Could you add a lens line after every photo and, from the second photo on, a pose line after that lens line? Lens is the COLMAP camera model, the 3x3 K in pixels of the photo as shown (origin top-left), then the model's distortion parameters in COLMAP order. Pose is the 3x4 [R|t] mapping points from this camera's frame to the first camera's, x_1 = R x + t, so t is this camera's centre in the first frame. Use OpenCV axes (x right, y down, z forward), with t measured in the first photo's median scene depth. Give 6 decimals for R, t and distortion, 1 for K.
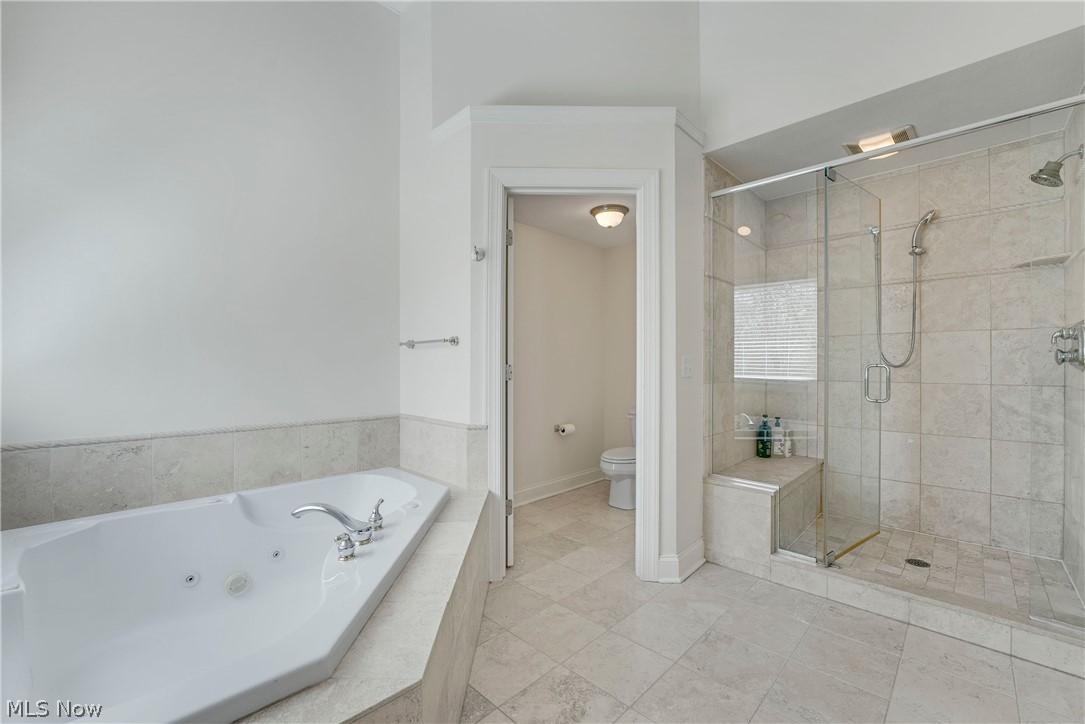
lens RADIAL K [[448.5, 0, 544.1], [0, 448.5, 366.0], [0, 0, 1]] dist [-0.002566, -0.000213]
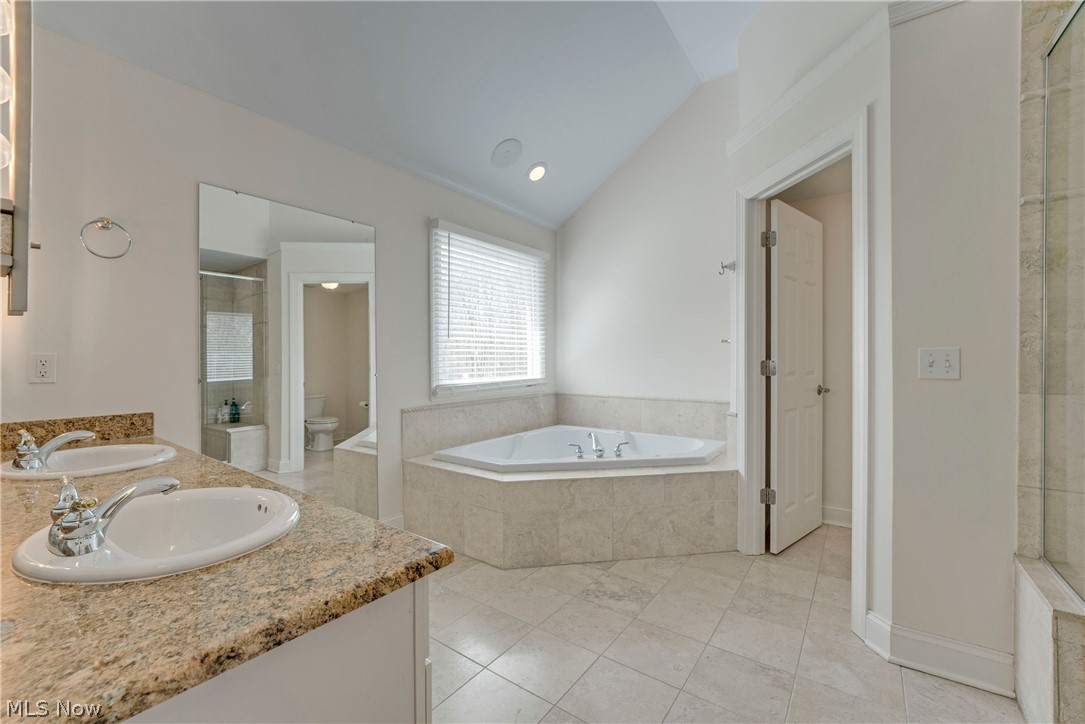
lens RADIAL K [[448.5, 0, 544.0], [0, 448.5, 362.0], [0, 0, 1]] dist [-0.002566, -0.000213]
pose [[0.132225, -0.001307, -0.991219, 1.110126], [0.006713, 0.999977, -0.000423, -0.003765], [0.991197, -0.006598, 0.132231, 0.416661]]
